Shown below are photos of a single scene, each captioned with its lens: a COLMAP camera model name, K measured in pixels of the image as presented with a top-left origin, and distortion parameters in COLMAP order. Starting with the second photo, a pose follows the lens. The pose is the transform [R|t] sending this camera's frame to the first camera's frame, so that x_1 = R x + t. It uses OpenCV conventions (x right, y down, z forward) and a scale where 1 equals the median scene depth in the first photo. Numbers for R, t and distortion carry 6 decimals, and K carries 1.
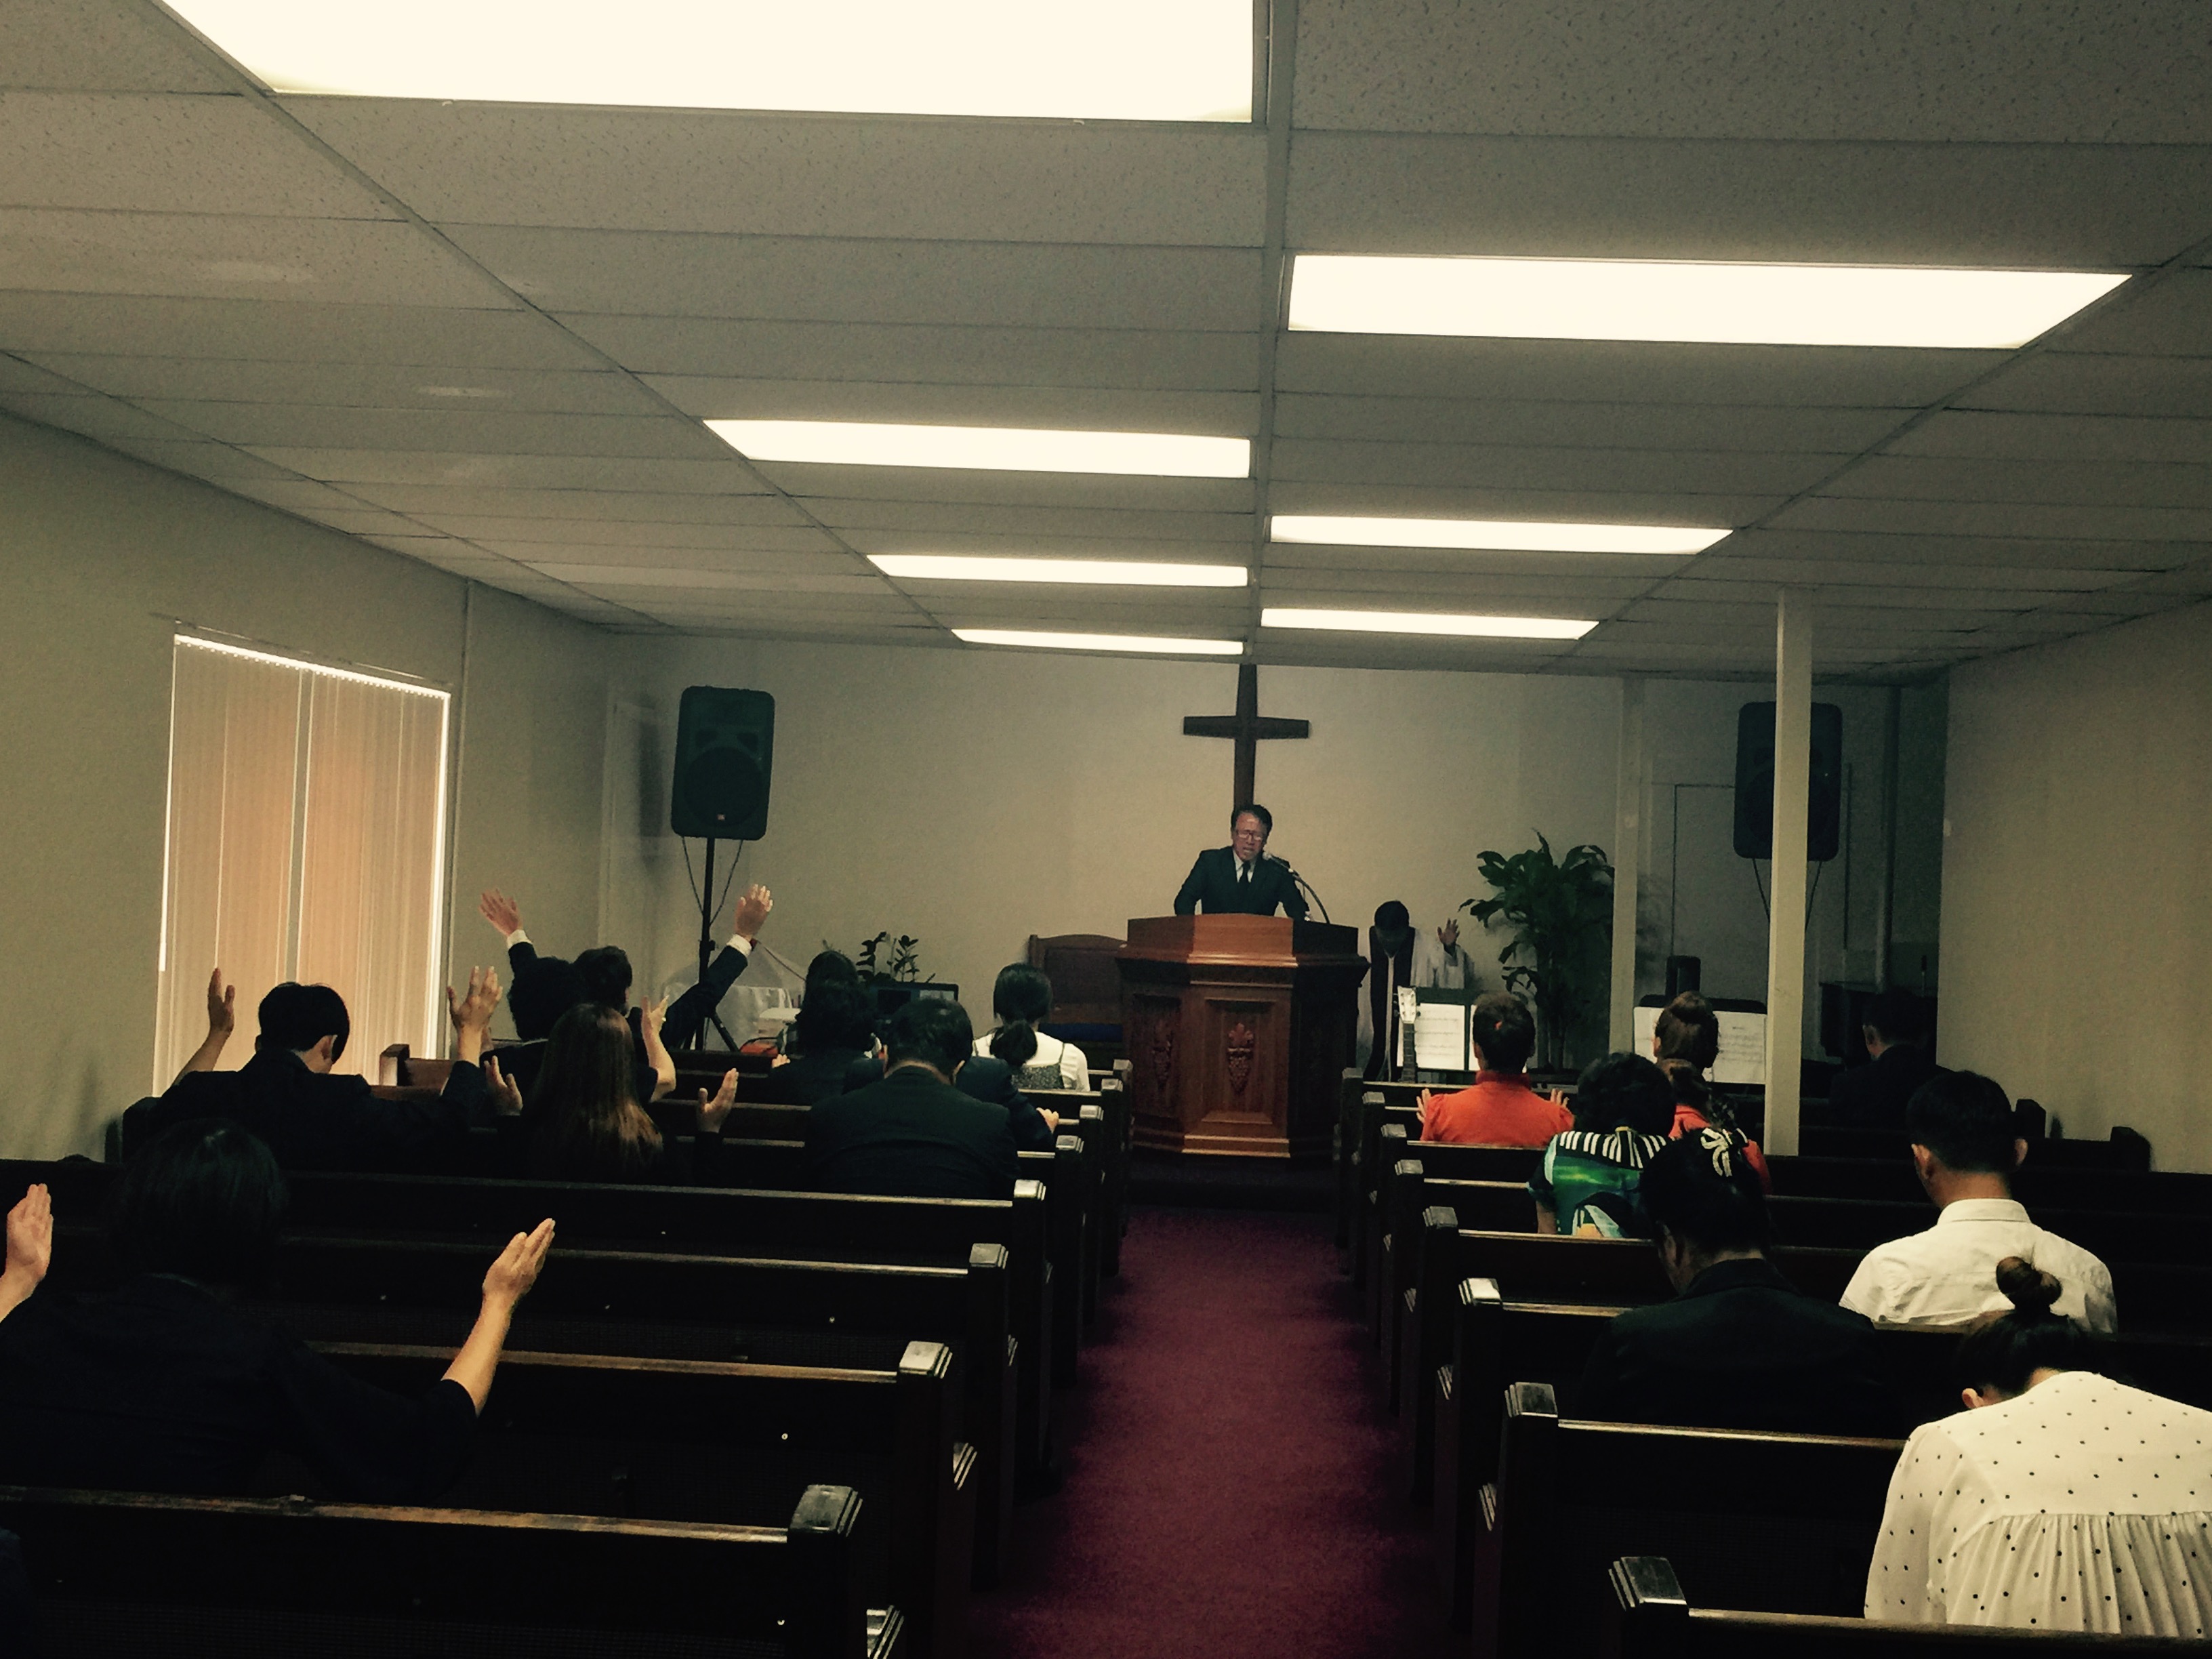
lens RADIAL K [[2607.7, 0, 1106.0], [0, 2607.7, 829.5], [0, 0, 1]] dist [0.012441, -2.038057]
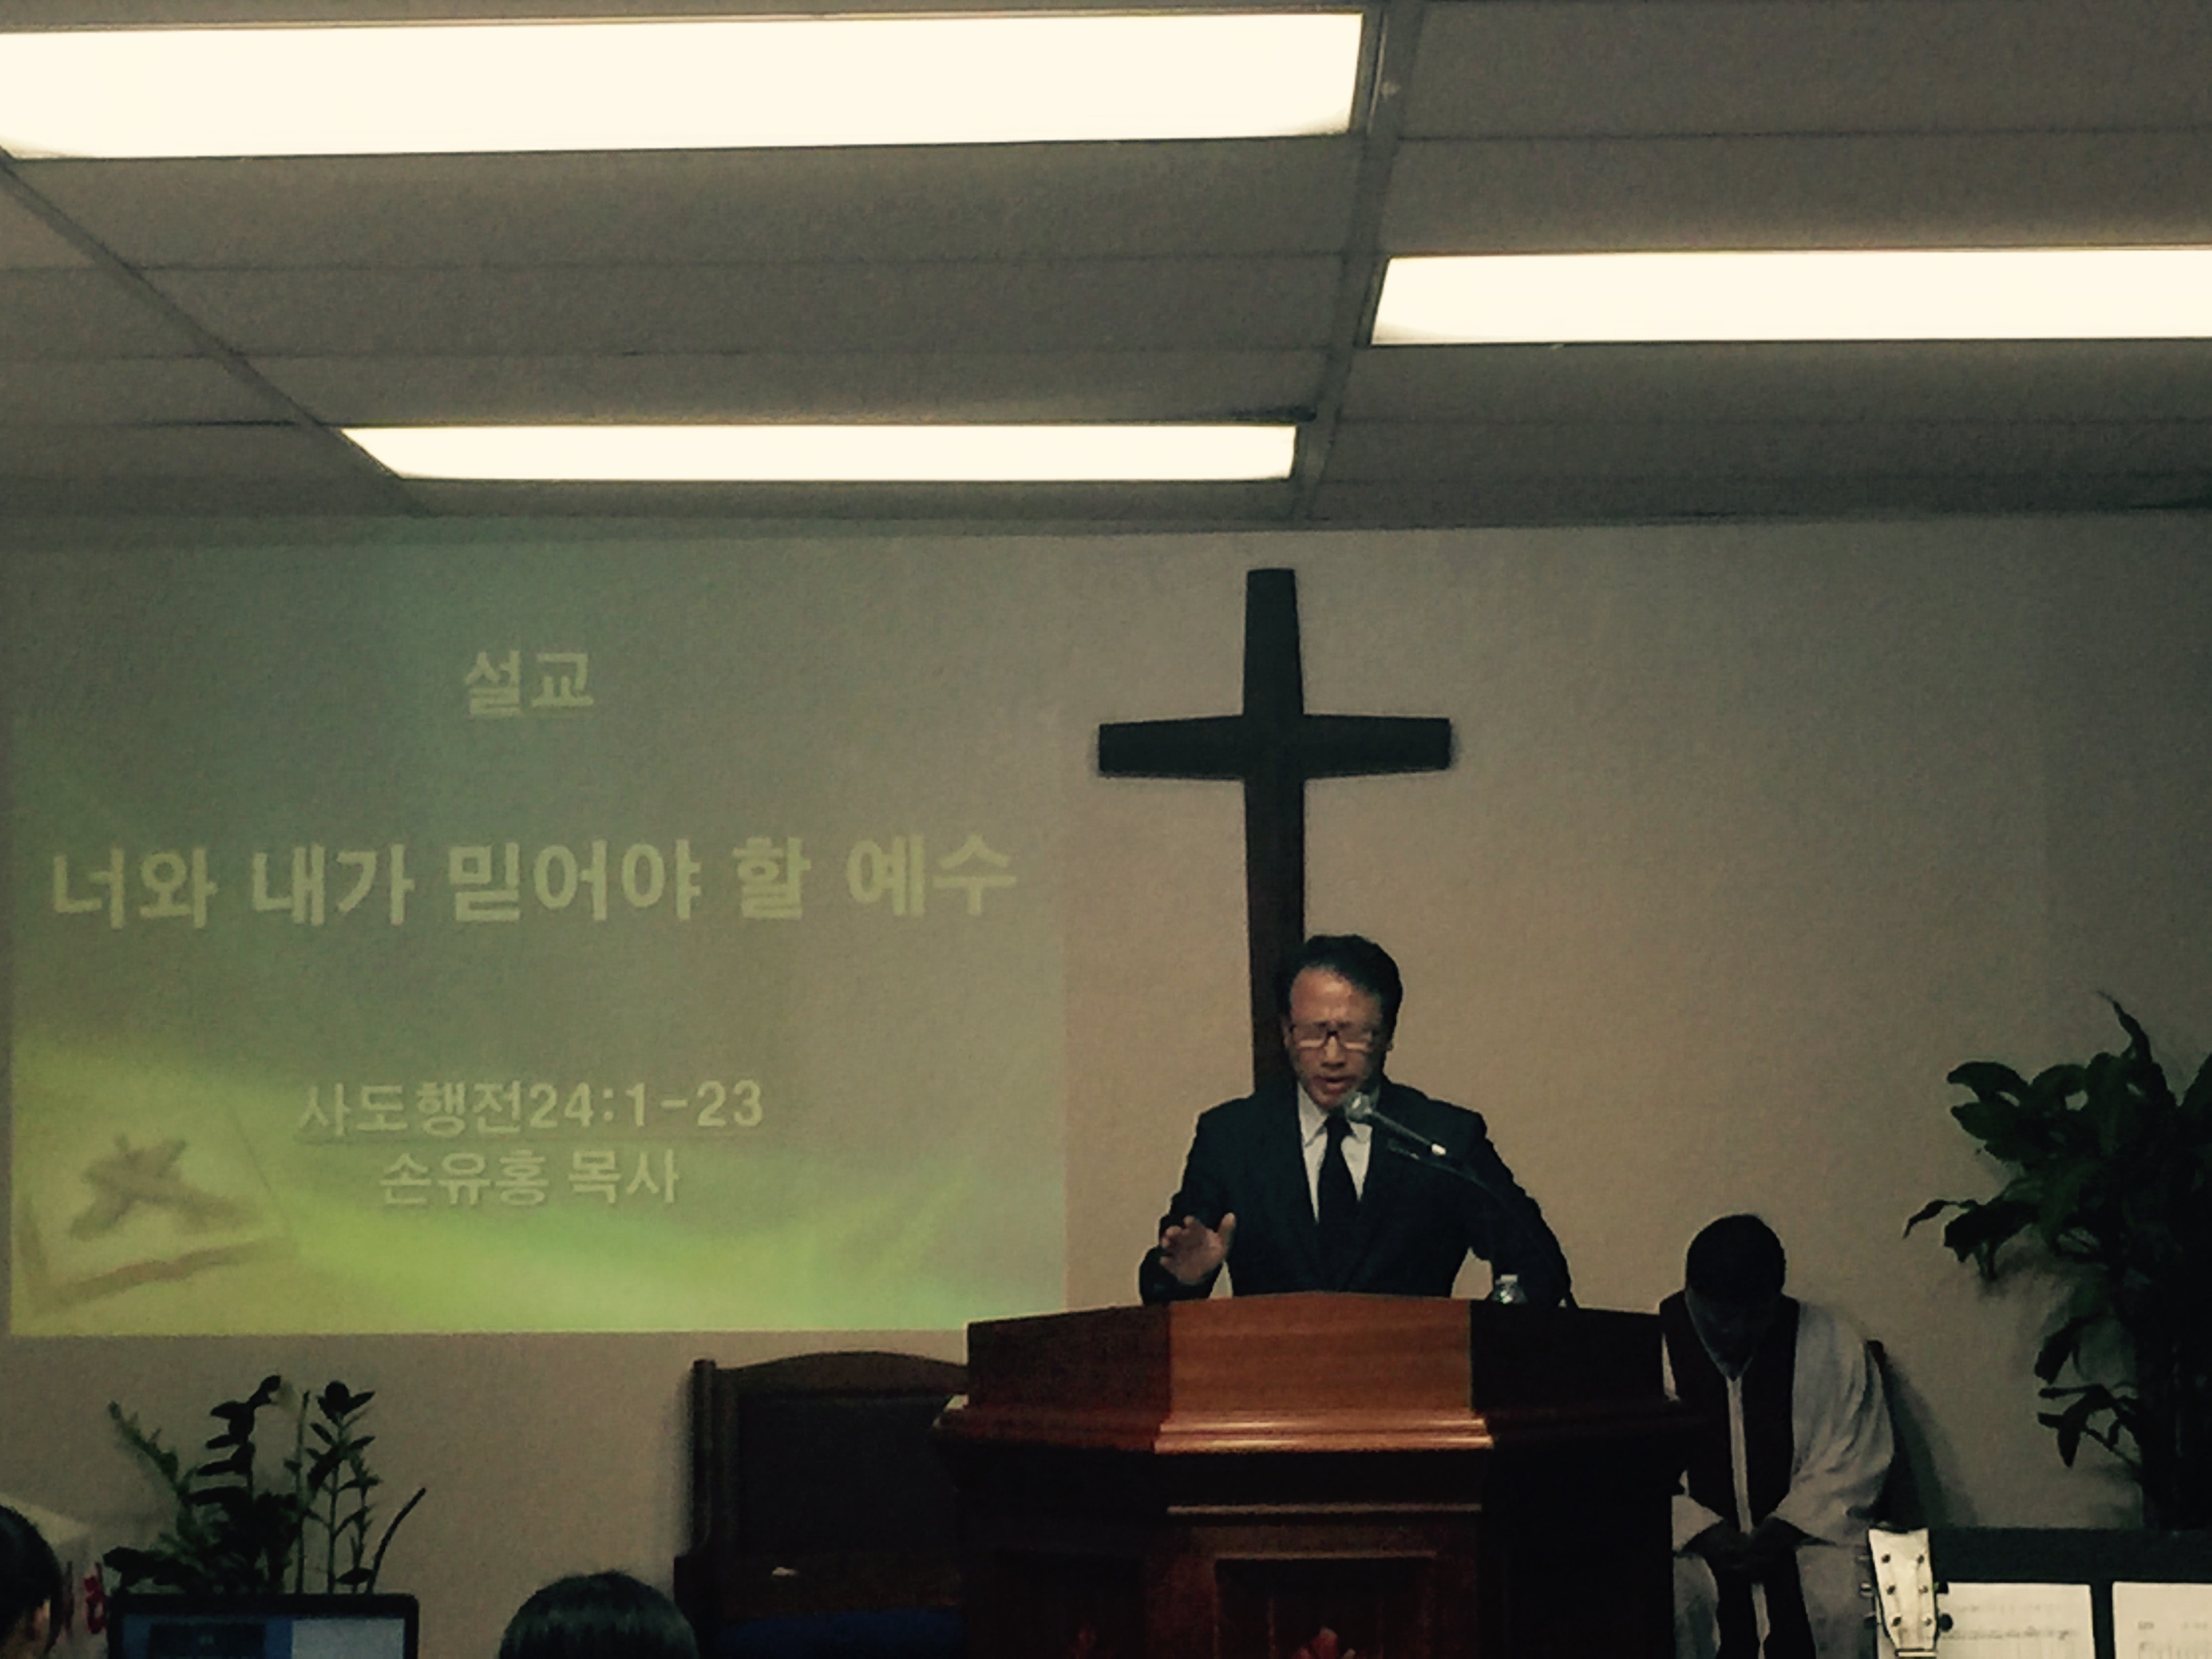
lens RADIAL K [[5561.0, 0, 1106.0], [0, 5561.0, 829.5], [0, 0, 1]] dist [0.033502, -0.036851]
pose [[0.998249, -0.047333, 0.035485, 0.003564], [0.048656, 0.998115, -0.037395, -0.000680], [-0.033649, 0.039056, 0.998670, 0.255256]]
